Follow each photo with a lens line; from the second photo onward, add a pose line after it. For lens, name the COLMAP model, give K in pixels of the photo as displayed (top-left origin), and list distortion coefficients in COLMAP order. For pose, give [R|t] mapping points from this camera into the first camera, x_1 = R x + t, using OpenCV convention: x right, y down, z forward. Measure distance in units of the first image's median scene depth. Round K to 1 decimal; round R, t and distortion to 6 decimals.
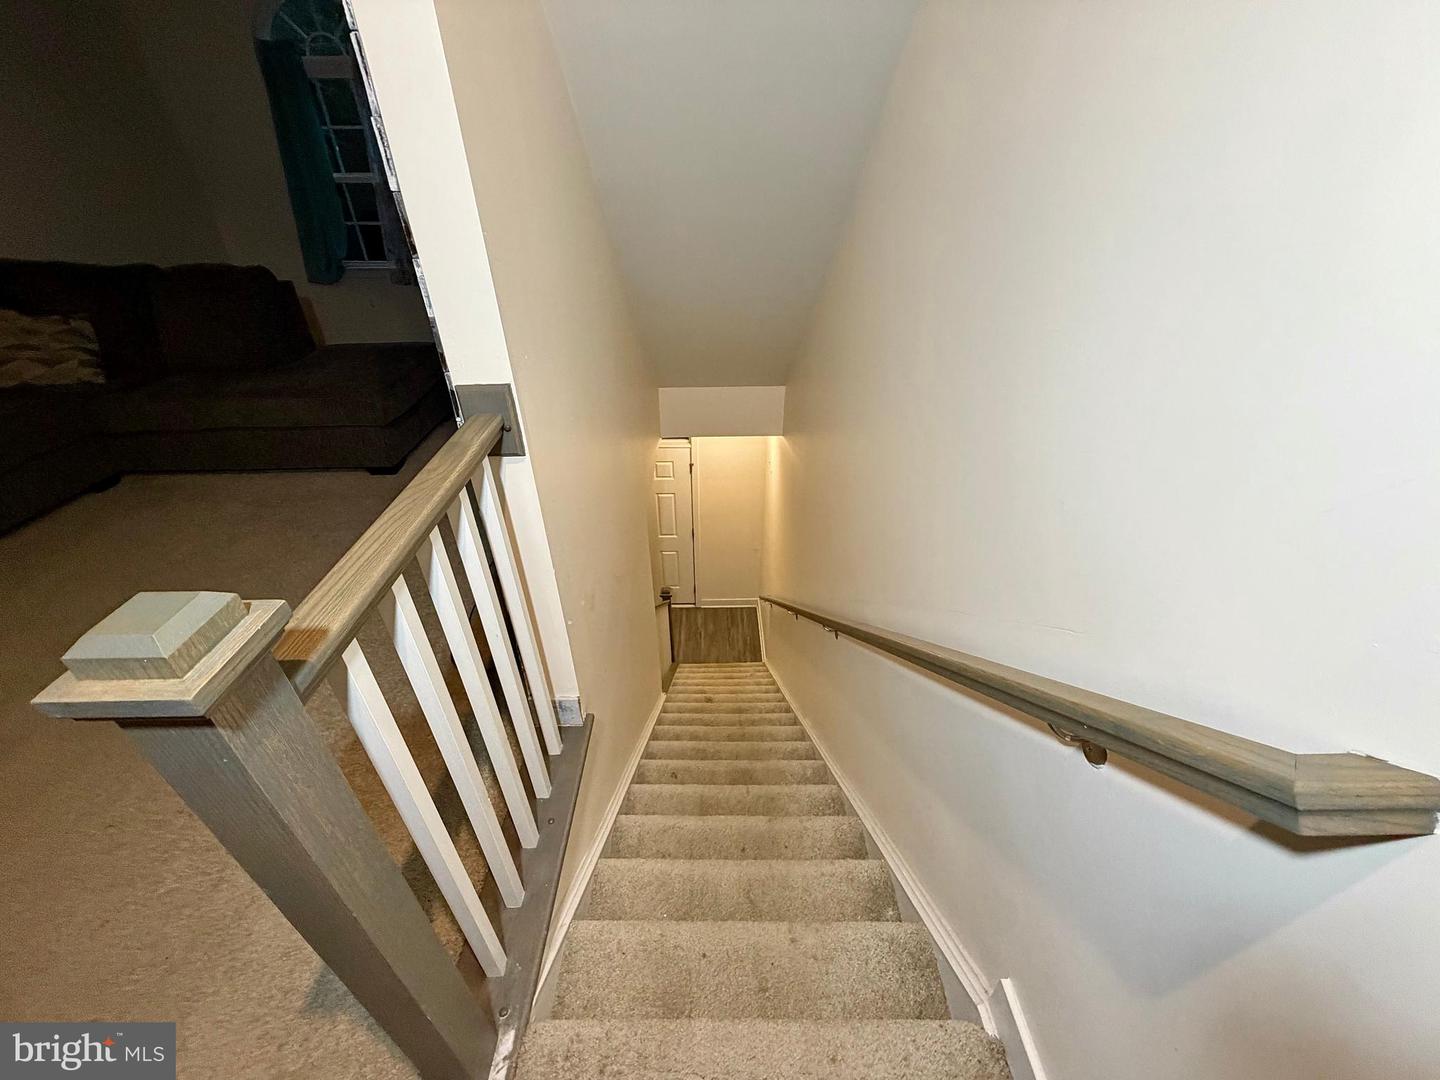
lens RADIAL K [[571.6, 0, 716.1], [0, 571.6, 539.9], [0, 0, 1]] dist [-0.000497, 0.000153]
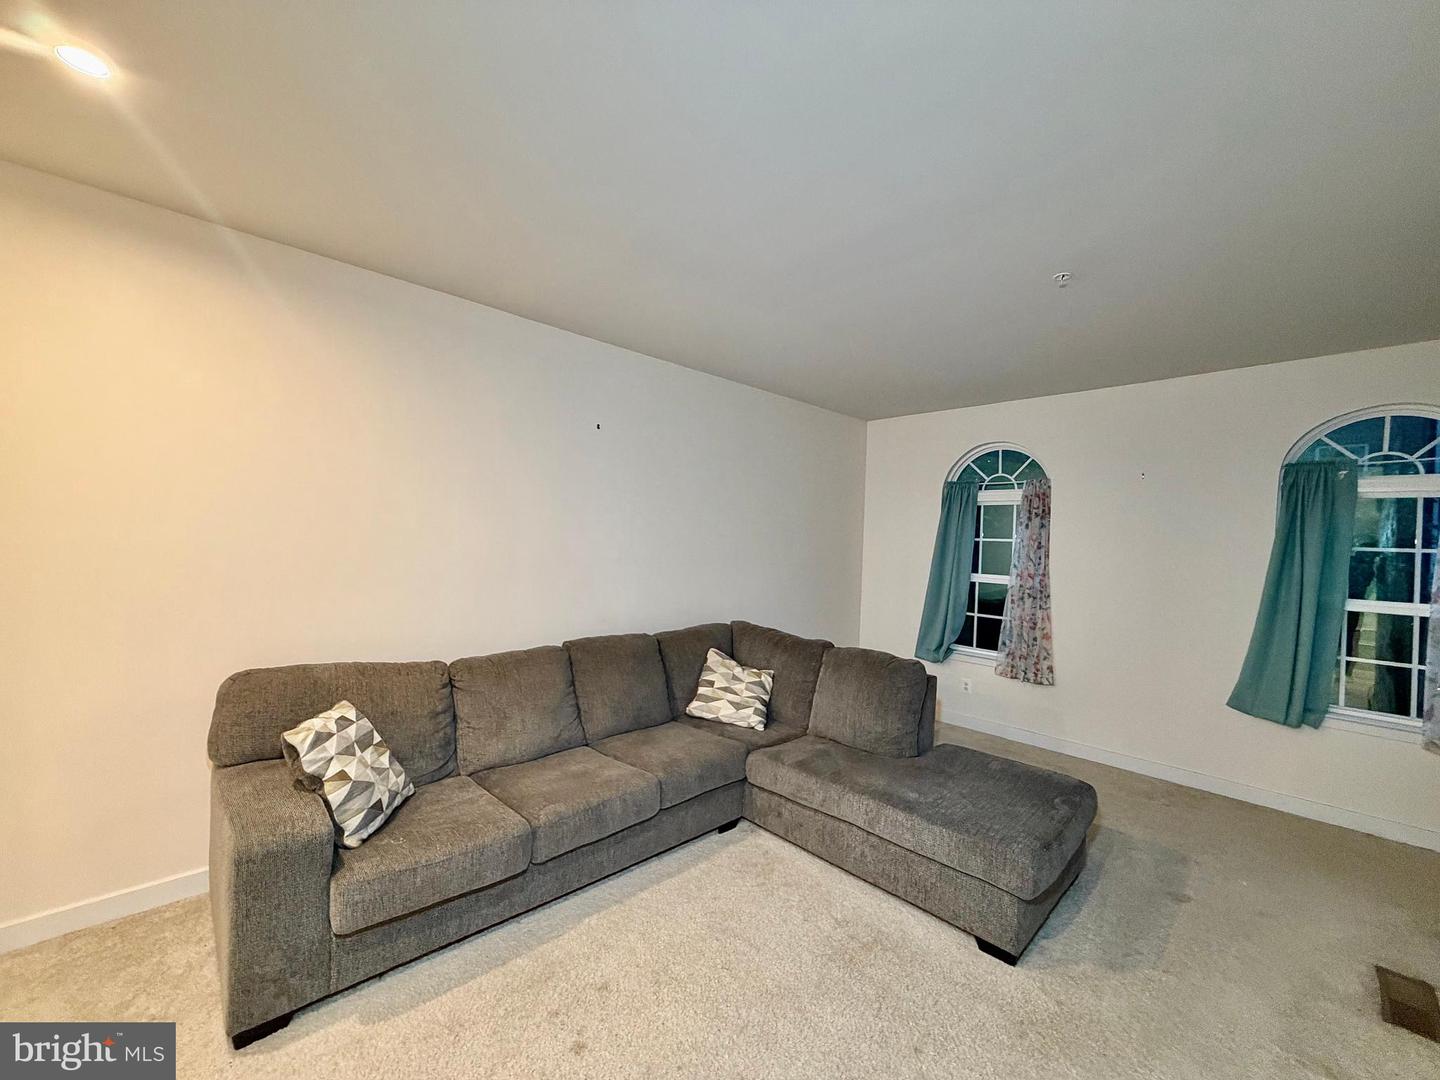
lens RADIAL K [[571.6, 0, 716.1], [0, 571.6, 539.9], [0, 0, 1]] dist [-0.000497, 0.000153]
pose [[0.677887, 0.029117, -0.734589, -0.309879], [-0.432031, 0.824248, -0.366012, -0.132952], [0.594826, 0.565480, 0.571326, 0.082254]]
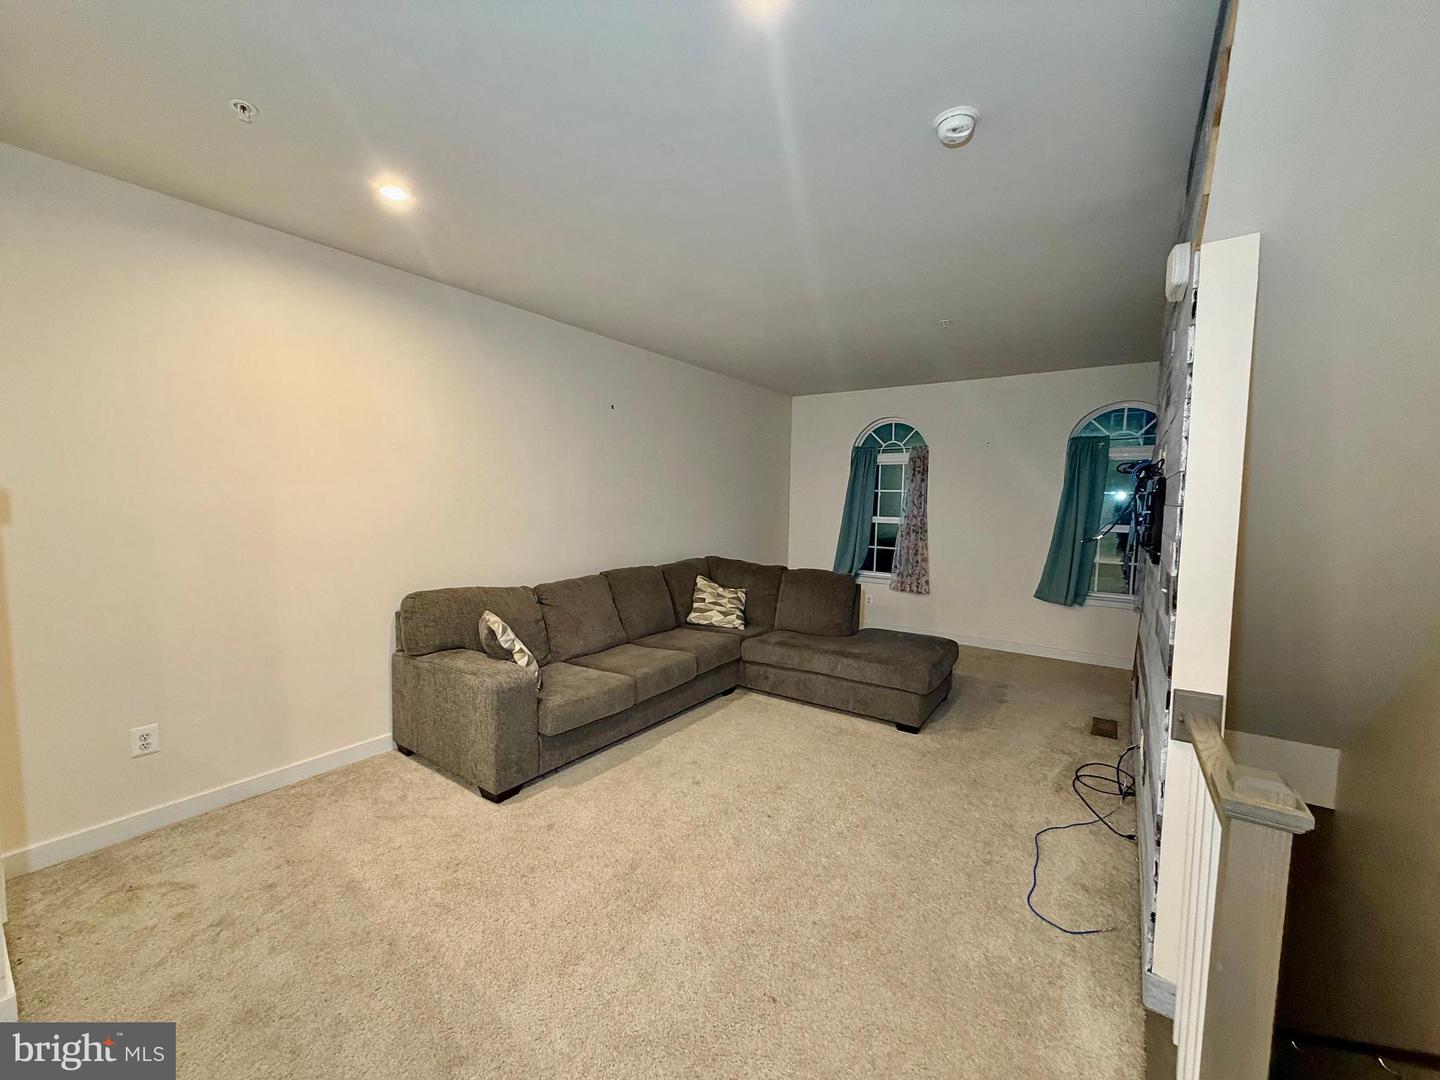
lens RADIAL K [[571.6, 0, 716.1], [0, 571.6, 539.9], [0, 0, 1]] dist [-0.000497, 0.000153]
pose [[0.810111, 0.061613, -0.583030, -0.219624], [-0.337026, 0.862663, -0.377129, 0.135765], [0.479722, 0.502012, 0.719618, -0.309460]]
